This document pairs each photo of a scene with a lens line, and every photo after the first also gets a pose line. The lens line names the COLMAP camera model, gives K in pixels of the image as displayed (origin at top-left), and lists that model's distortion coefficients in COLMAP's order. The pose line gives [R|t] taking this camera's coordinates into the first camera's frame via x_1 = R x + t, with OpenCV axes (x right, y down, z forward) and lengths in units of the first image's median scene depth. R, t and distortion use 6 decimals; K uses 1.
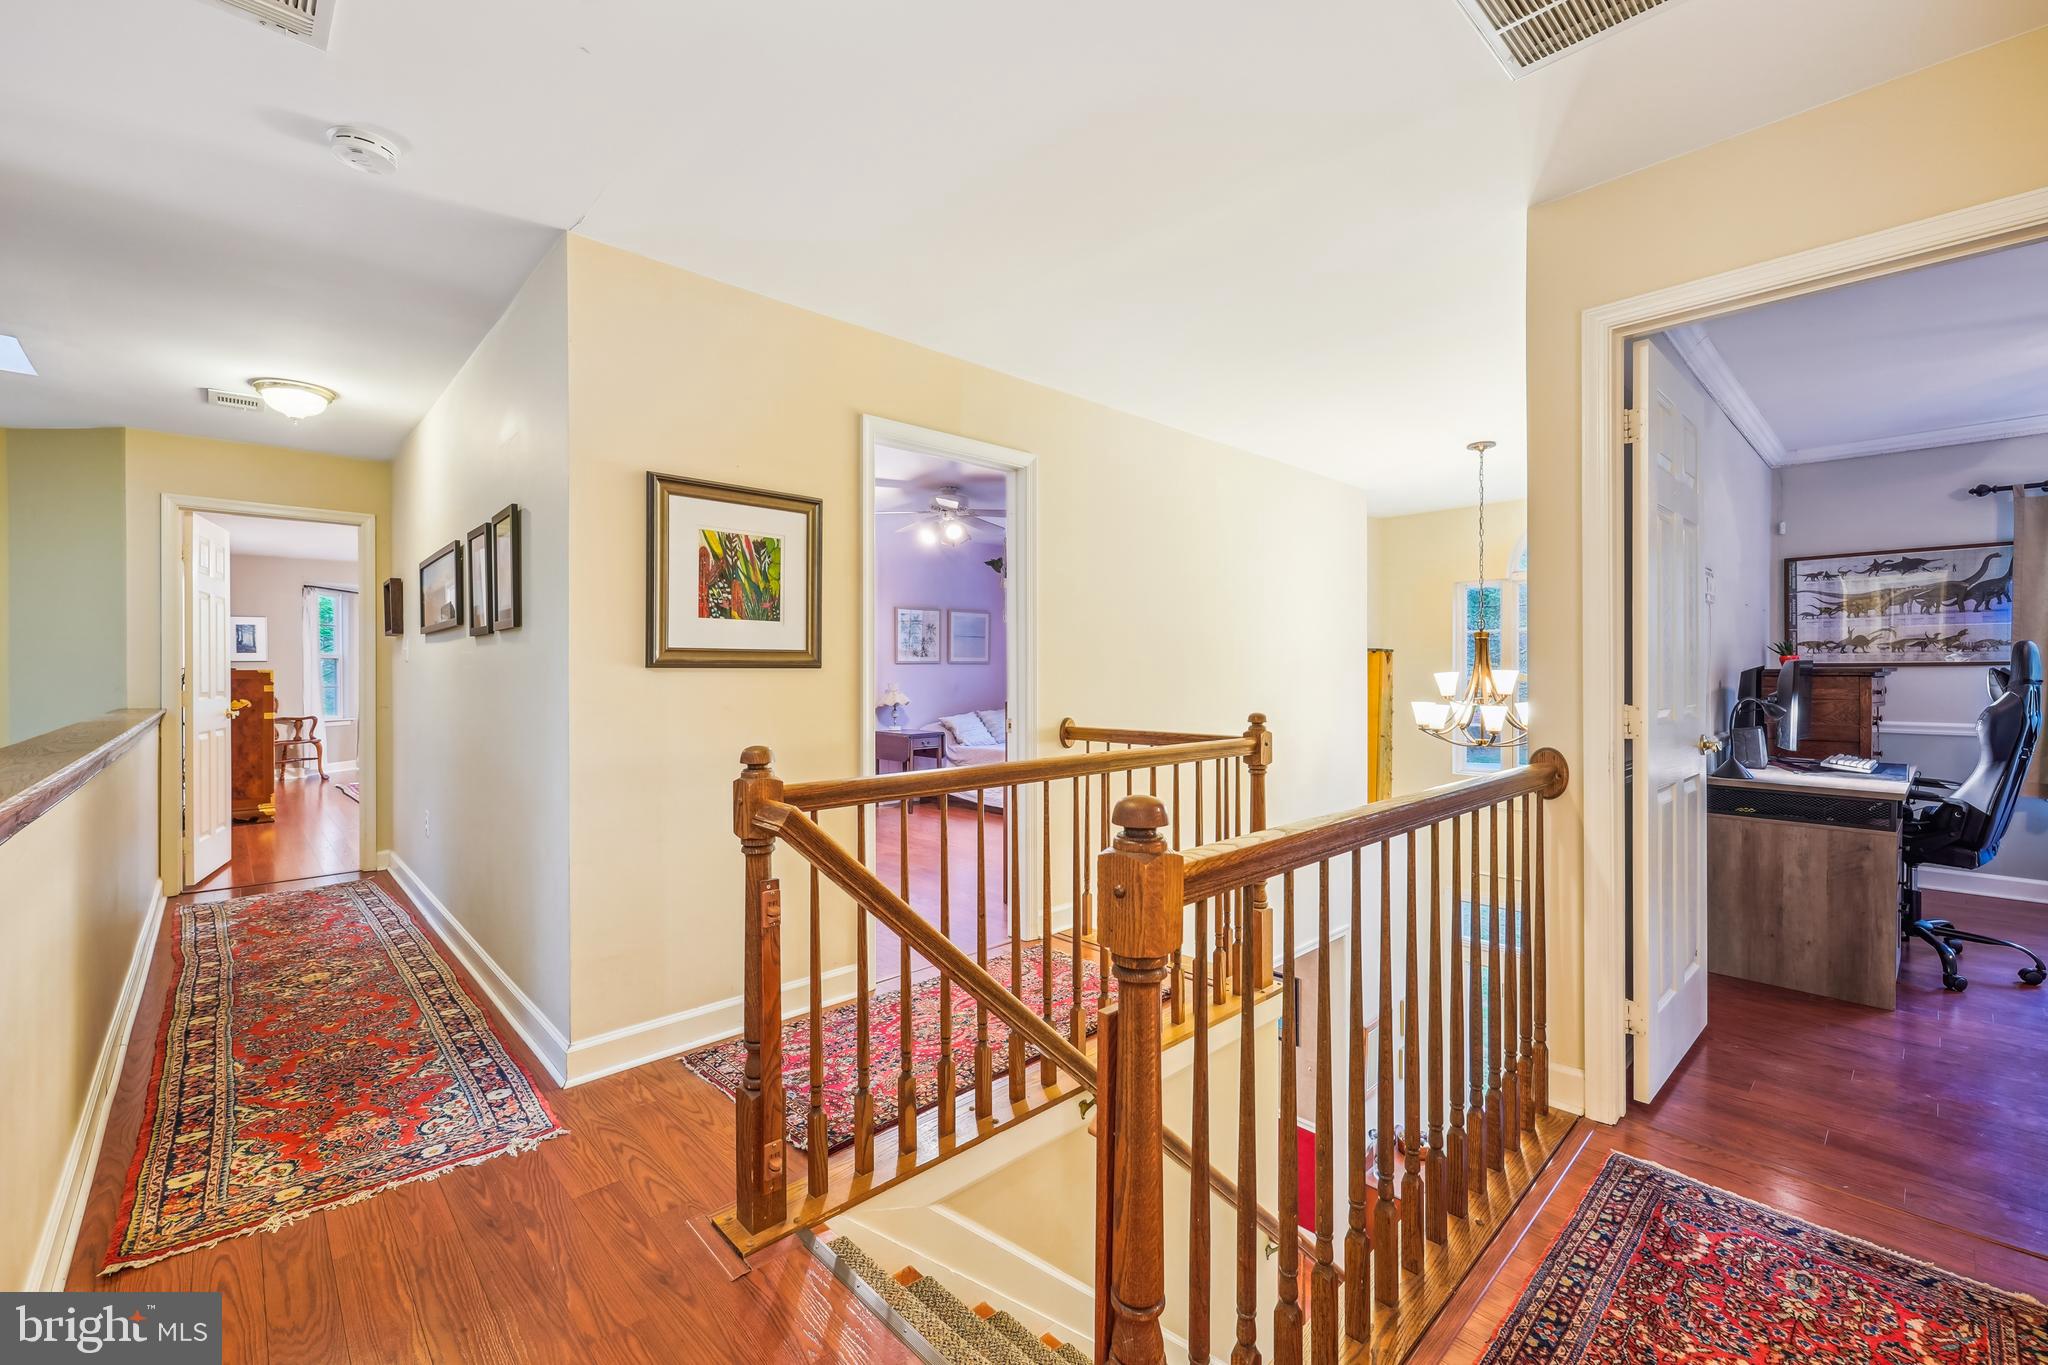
lens RADIAL K [[844.9, 0, 1024.5], [0, 844.9, 673.3], [0, 0, 1]] dist [0.001171, -0.000594]
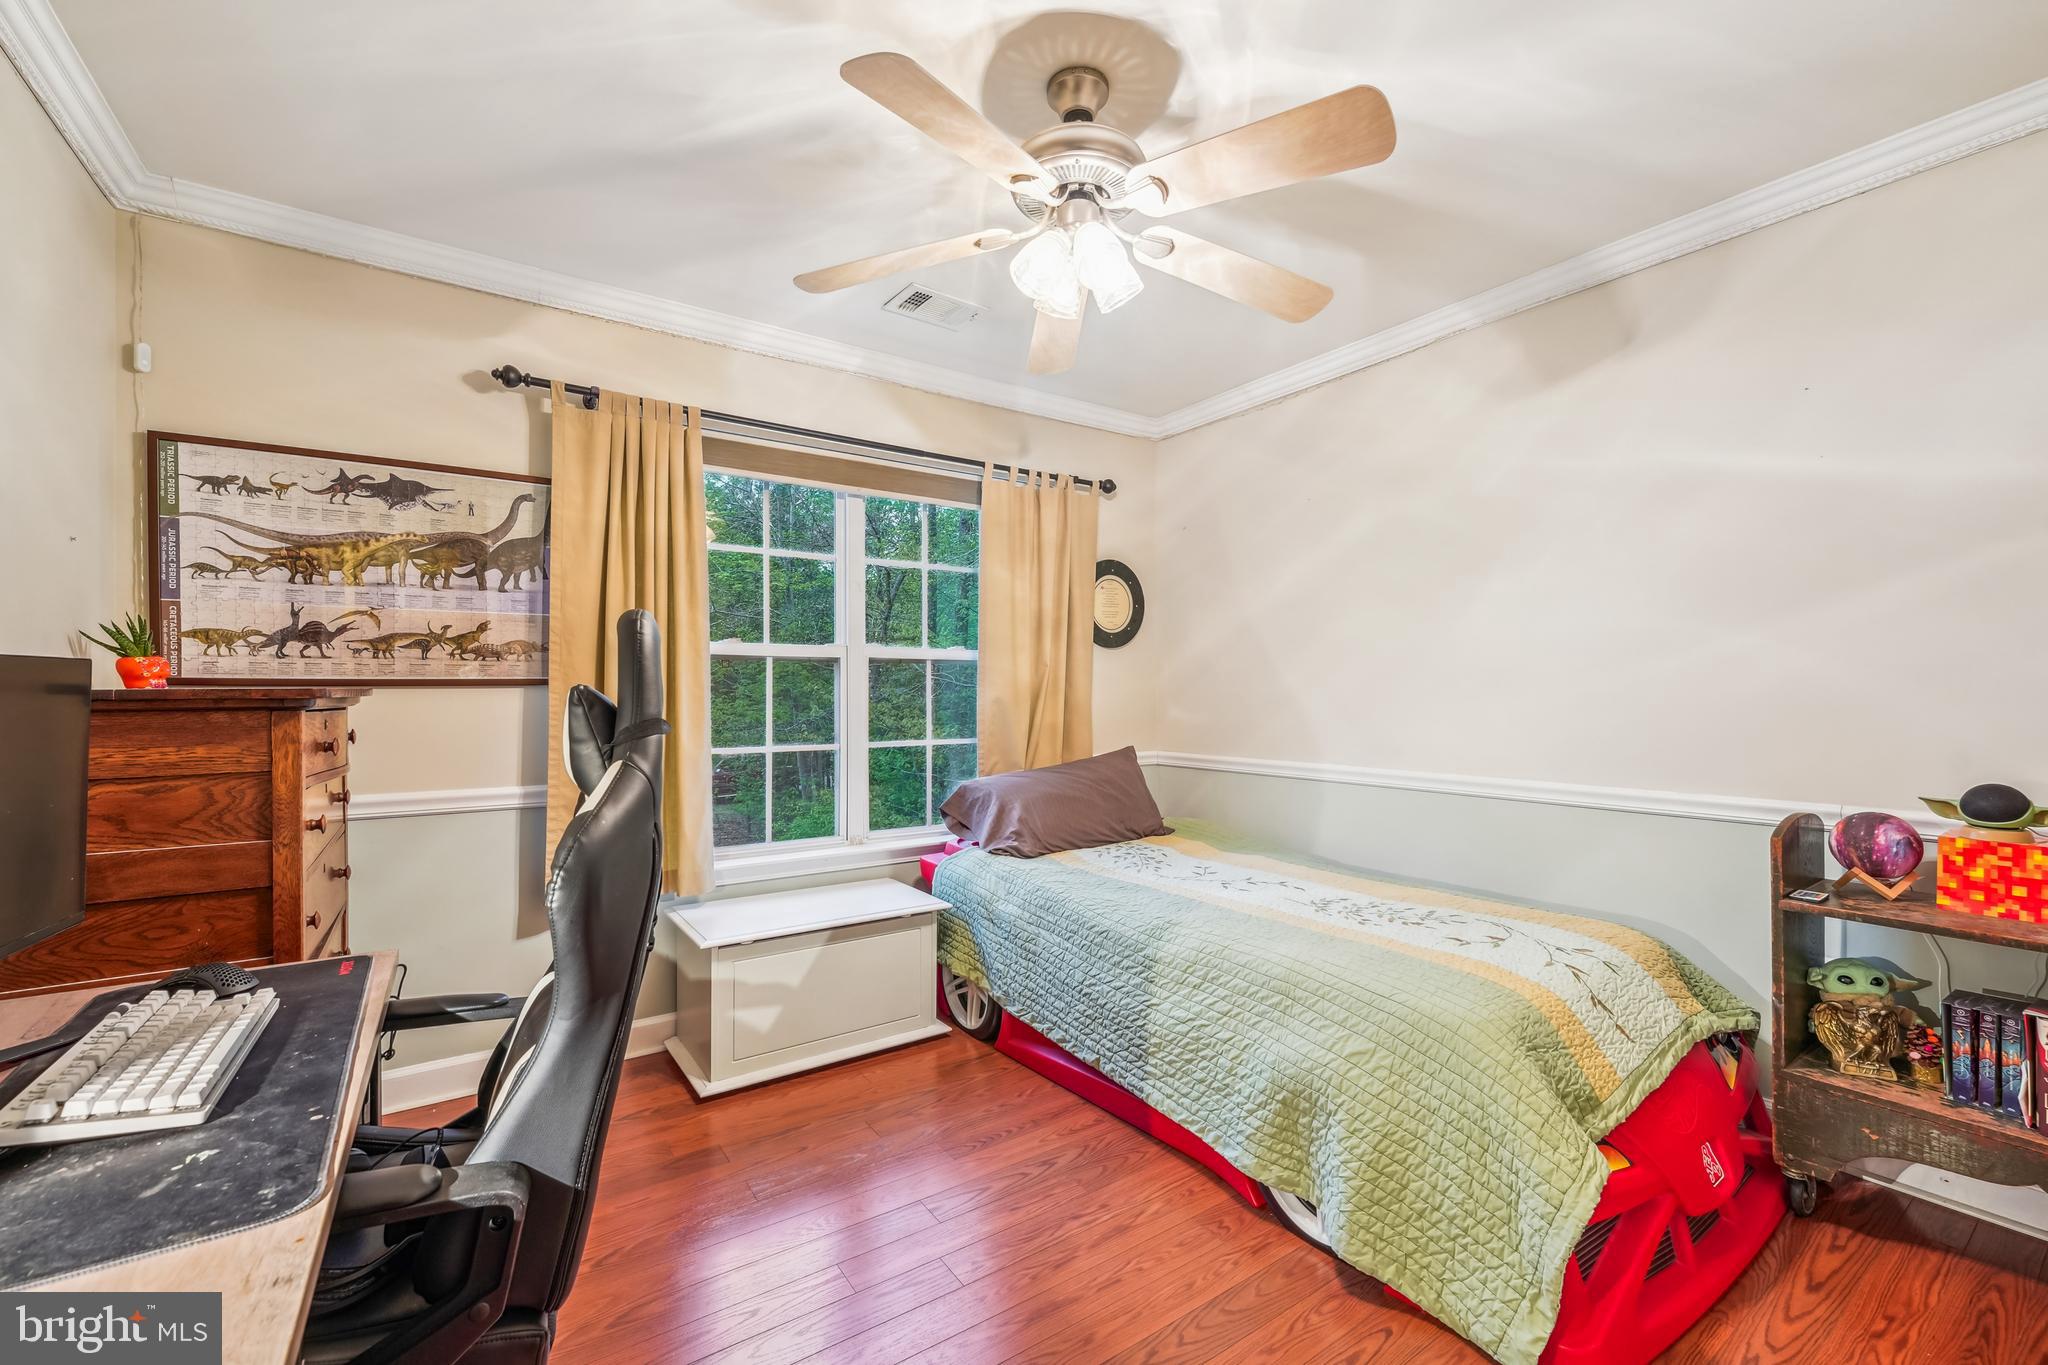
lens RADIAL K [[844.9, 0, 1029.7], [0, 844.9, 685.1], [0, 0, 1]] dist [0.001171, -0.000594]
pose [[0.150515, 0.004275, 0.988598, 0.560967], [0.004125, 0.999979, -0.004952, -0.003895], [-0.988599, 0.004824, 0.150494, 0.512083]]
